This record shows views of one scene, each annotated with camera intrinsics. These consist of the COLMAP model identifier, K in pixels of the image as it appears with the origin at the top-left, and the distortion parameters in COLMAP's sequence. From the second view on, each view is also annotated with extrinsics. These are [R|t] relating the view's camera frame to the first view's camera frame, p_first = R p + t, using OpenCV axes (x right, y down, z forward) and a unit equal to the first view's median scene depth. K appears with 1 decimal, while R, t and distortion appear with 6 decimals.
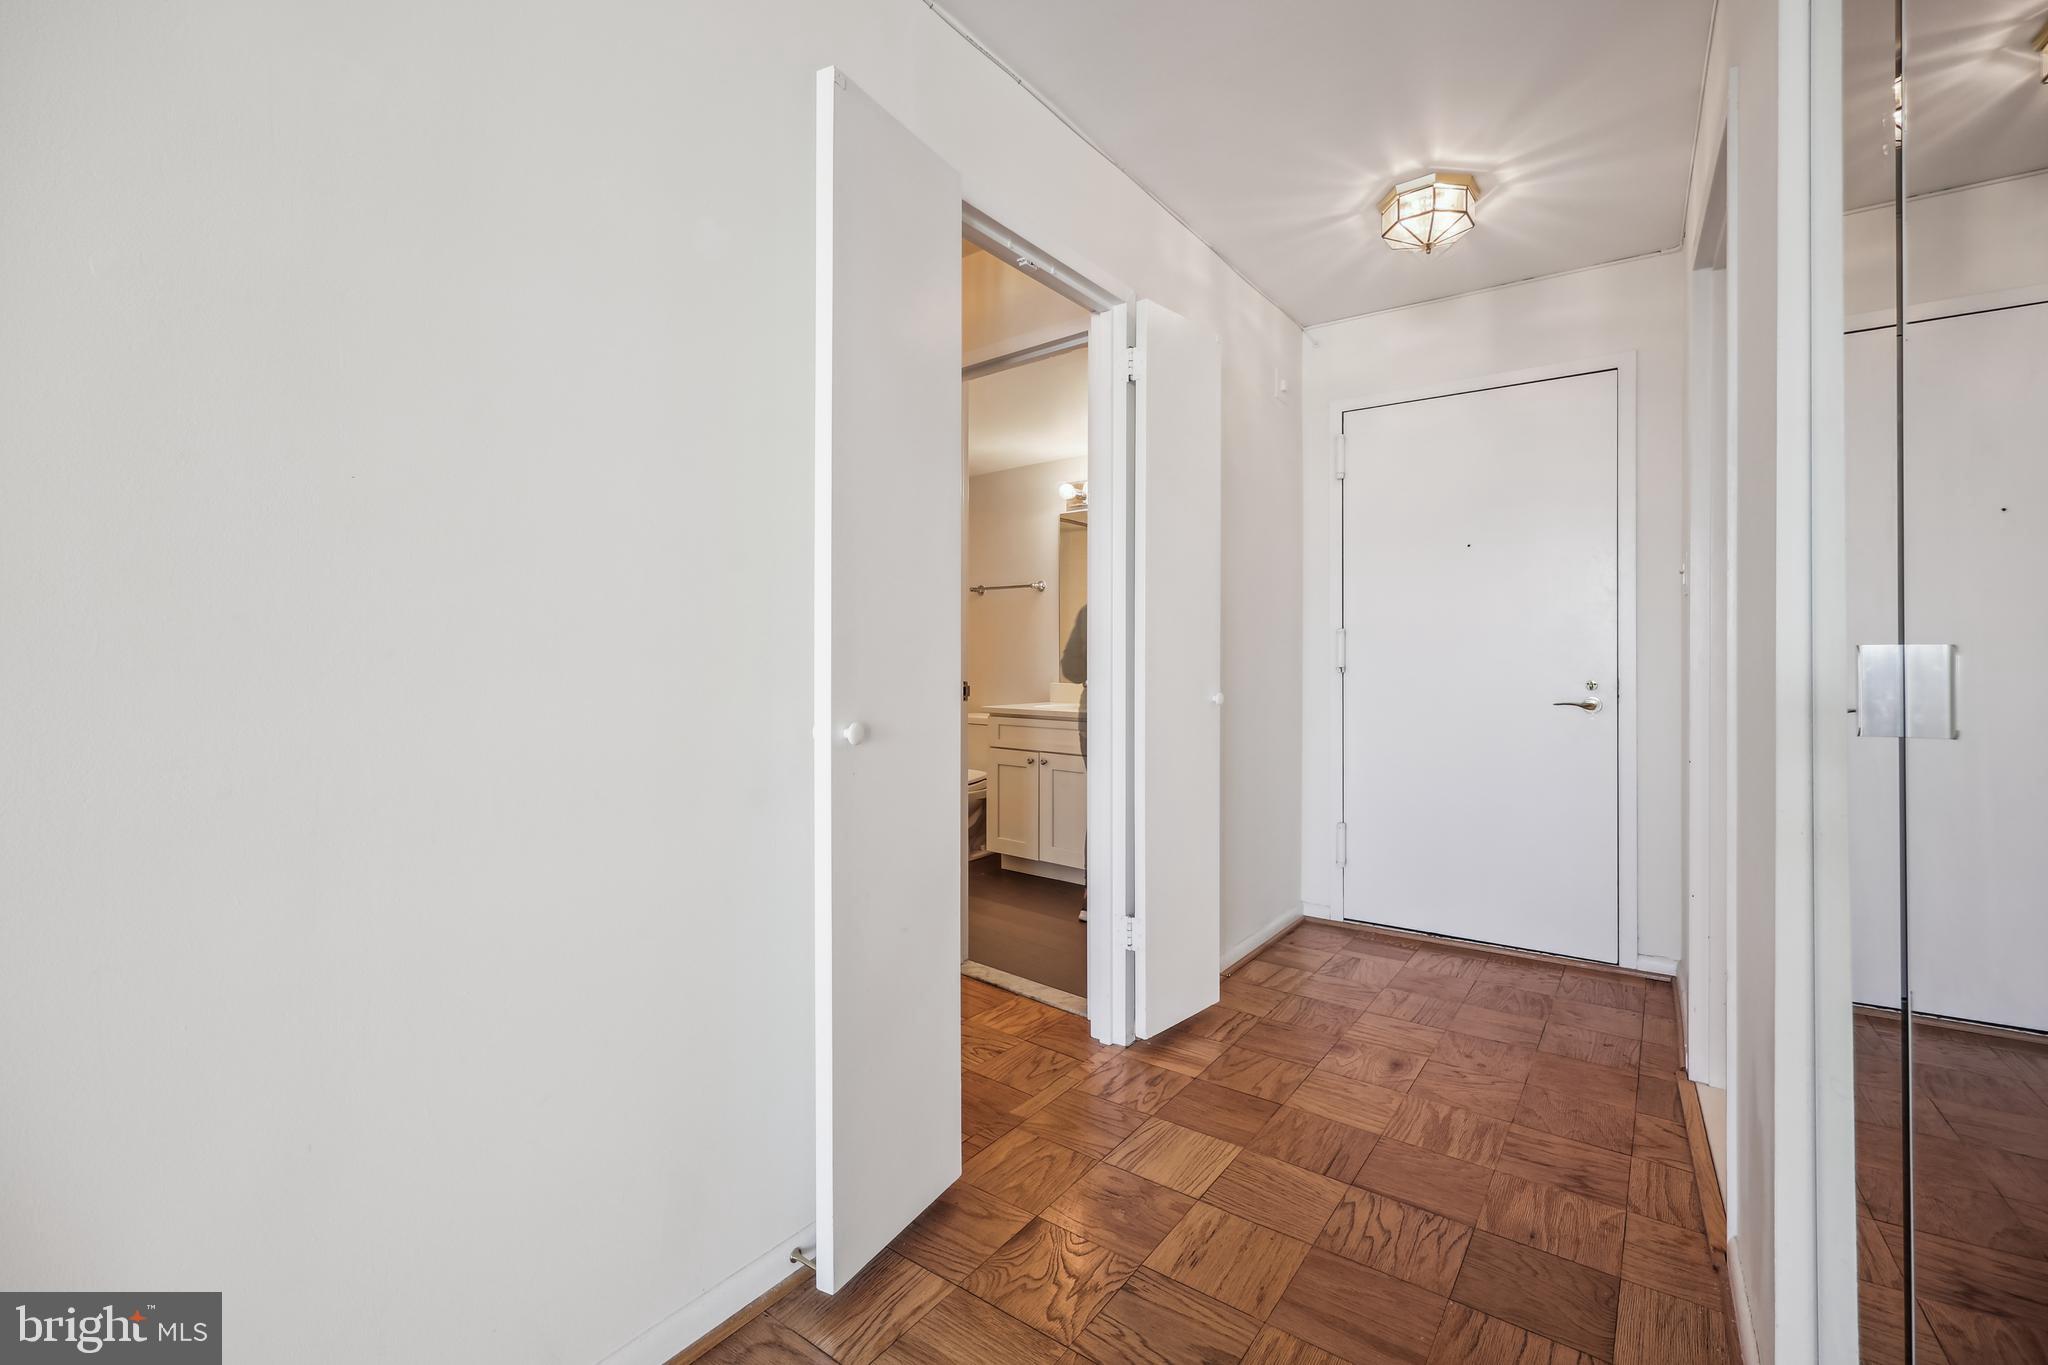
lens RADIAL K [[871.4, 0, 1029.5], [0, 871.4, 639.7], [0, 0, 1]] dist [-0.000450, -0.000140]
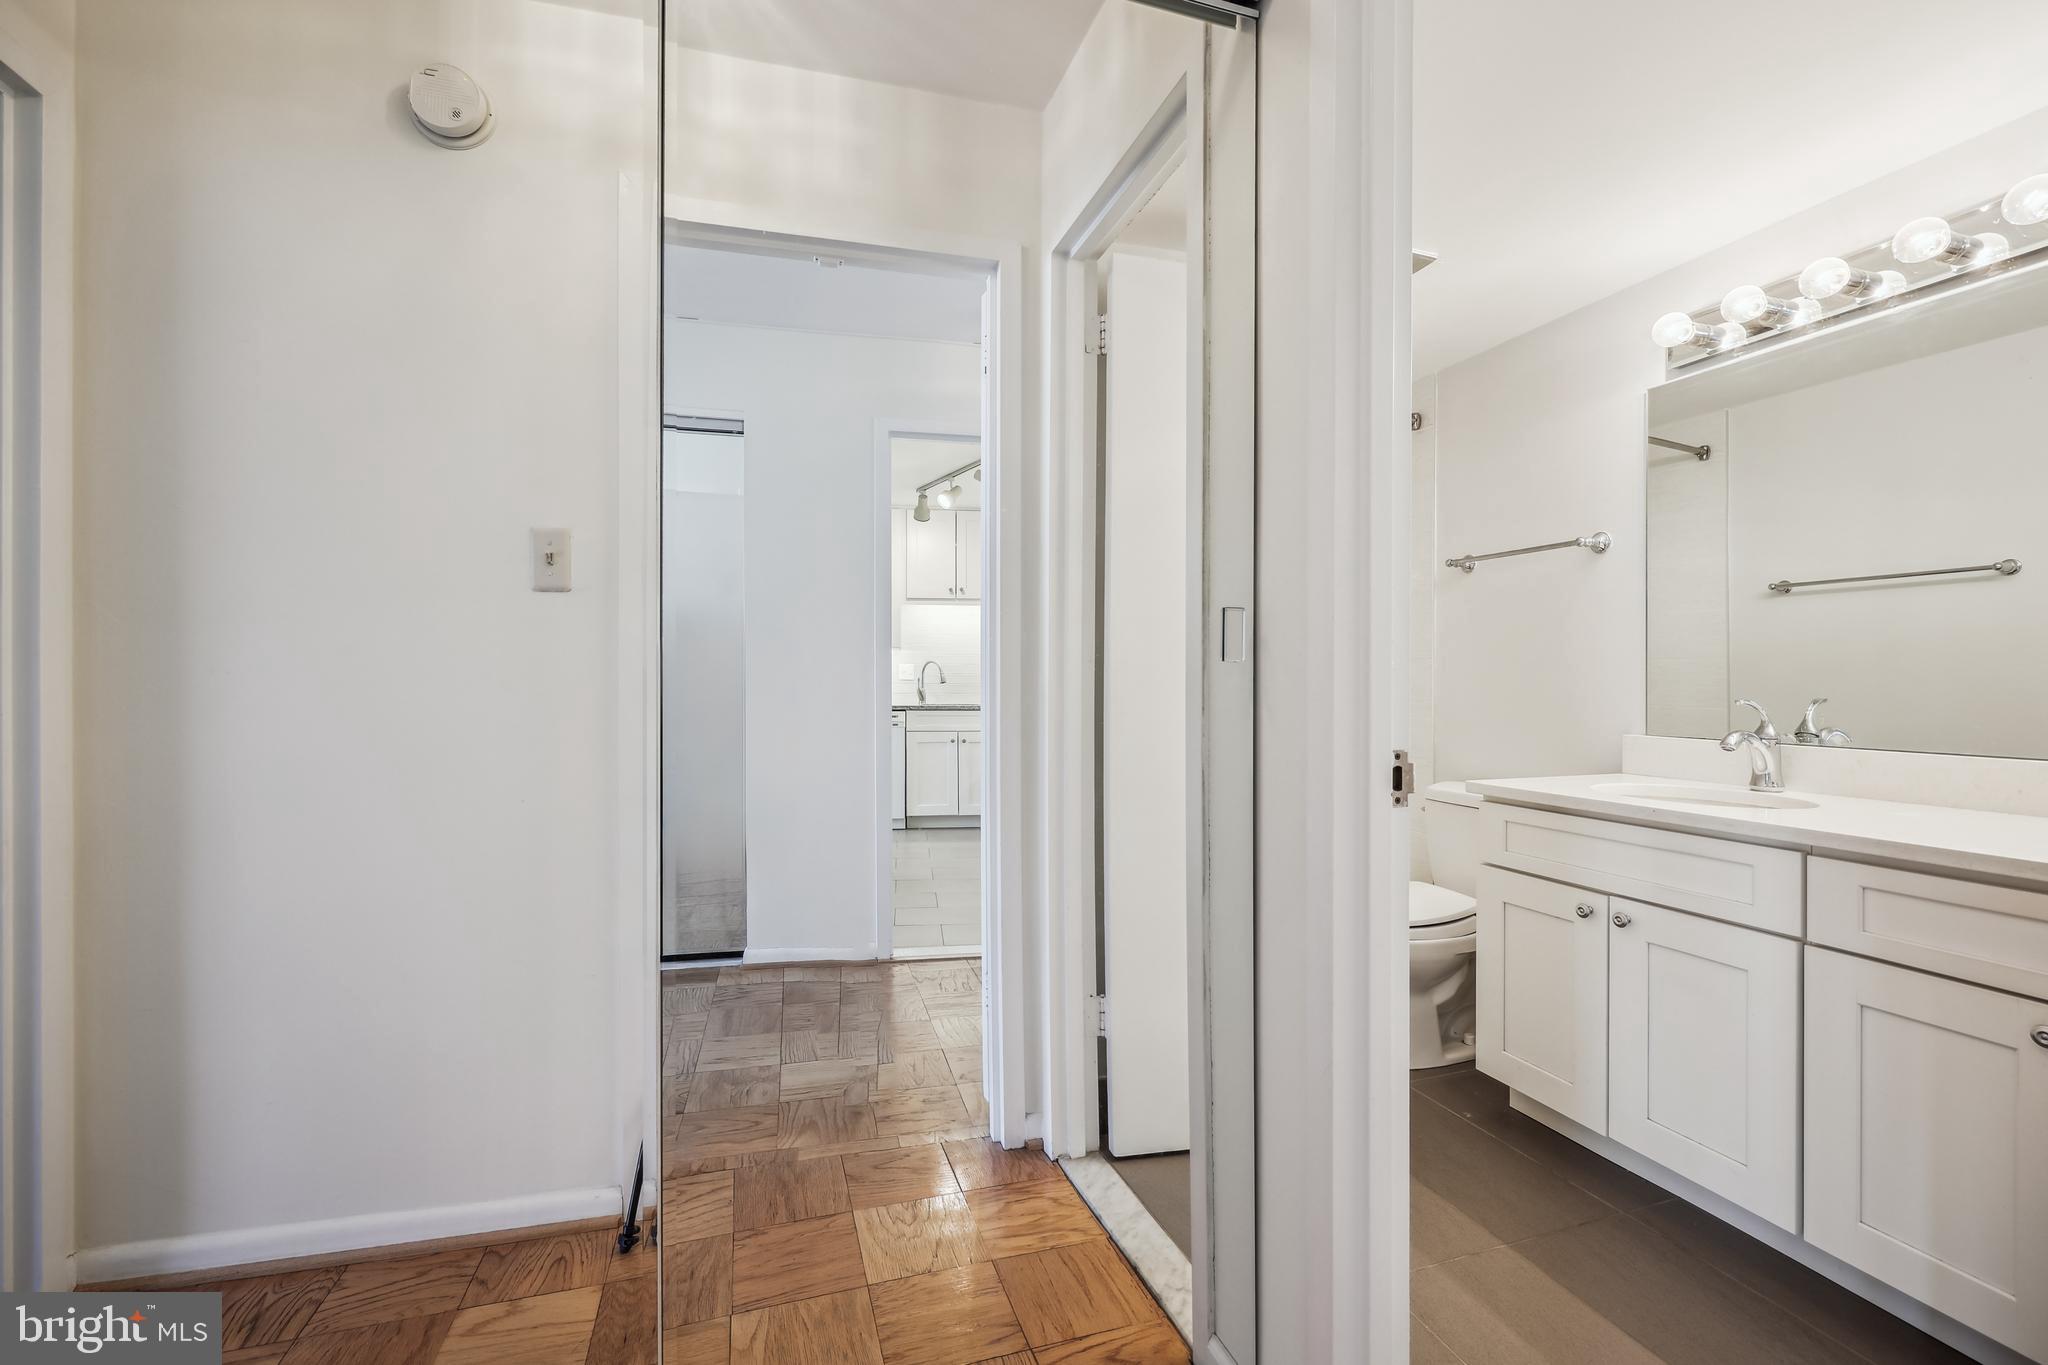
lens RADIAL K [[878.7, 0, 1028.5], [0, 878.7, 675.3], [0, 0, 1]] dist [0.000481, 0.000282]
pose [[0.864702, 0.004774, -0.502262, -0.017761], [0.002175, 0.999910, 0.013249, 0.008310], [0.502280, -0.012549, 0.864614, 0.412159]]
